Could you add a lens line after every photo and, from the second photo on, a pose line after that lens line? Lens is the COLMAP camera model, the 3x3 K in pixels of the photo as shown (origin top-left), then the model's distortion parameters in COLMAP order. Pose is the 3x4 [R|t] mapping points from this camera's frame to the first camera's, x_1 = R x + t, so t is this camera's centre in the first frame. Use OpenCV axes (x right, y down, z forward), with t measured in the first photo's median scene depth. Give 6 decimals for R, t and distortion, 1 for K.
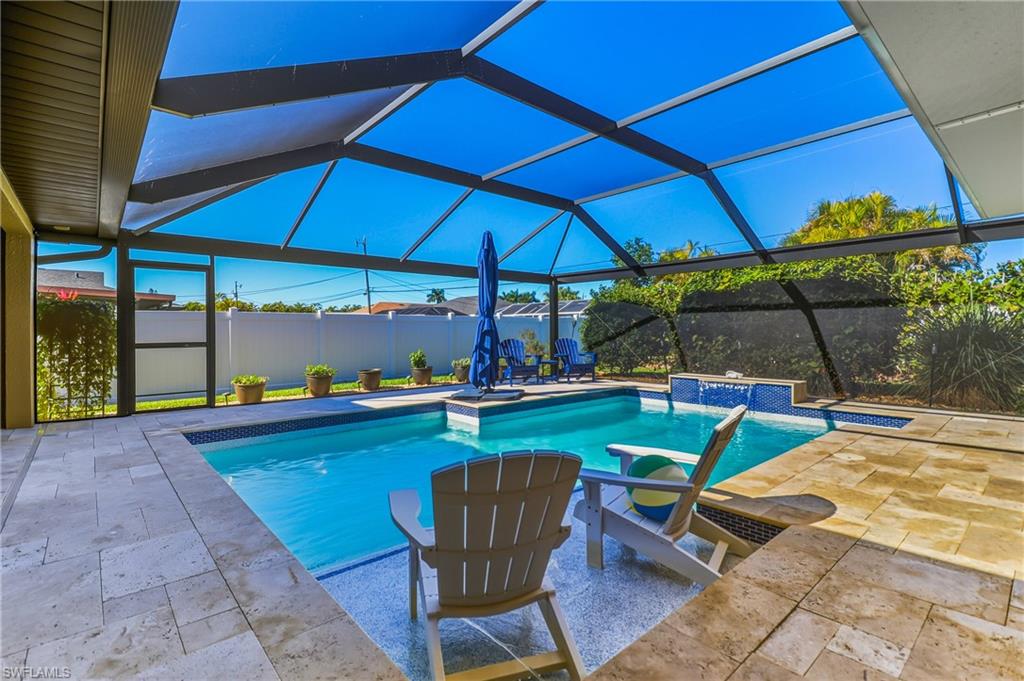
lens RADIAL K [[478.5, 0, 515.4], [0, 478.5, 336.5], [0, 0, 1]] dist [0.006005, -0.000724]
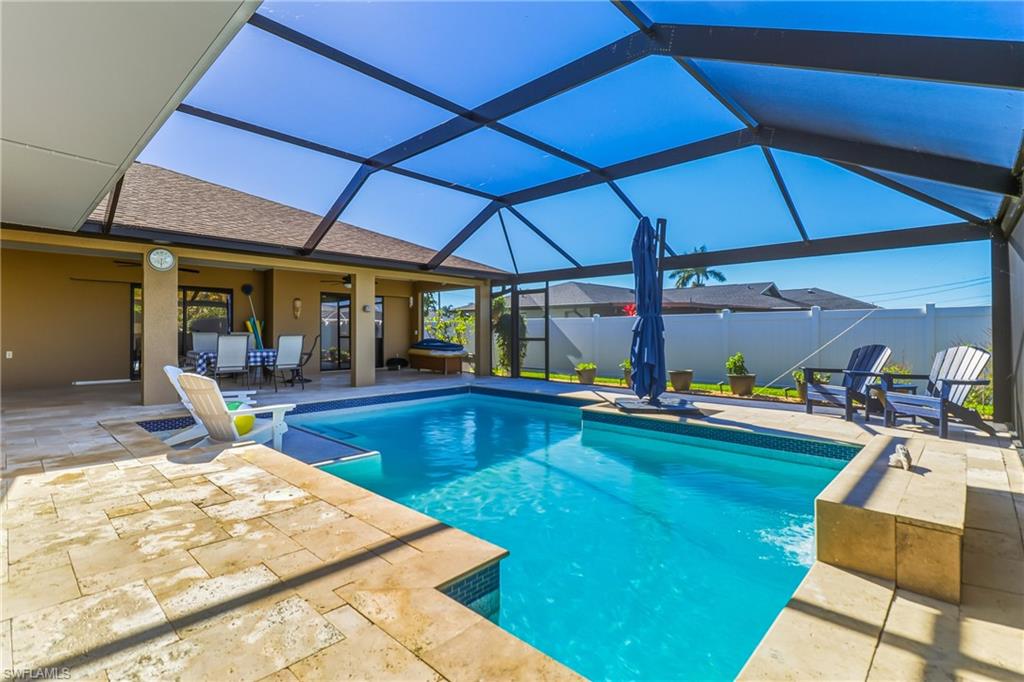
lens RADIAL K [[478.5, 0, 510.4], [0, 478.5, 333.4], [0, 0, 1]] dist [0.006005, -0.000724]
pose [[0.075085, 0.007267, -0.997151, 0.754156], [-0.010652, 0.999922, 0.006485, -0.010122], [0.997120, 0.010134, 0.075157, 0.661687]]
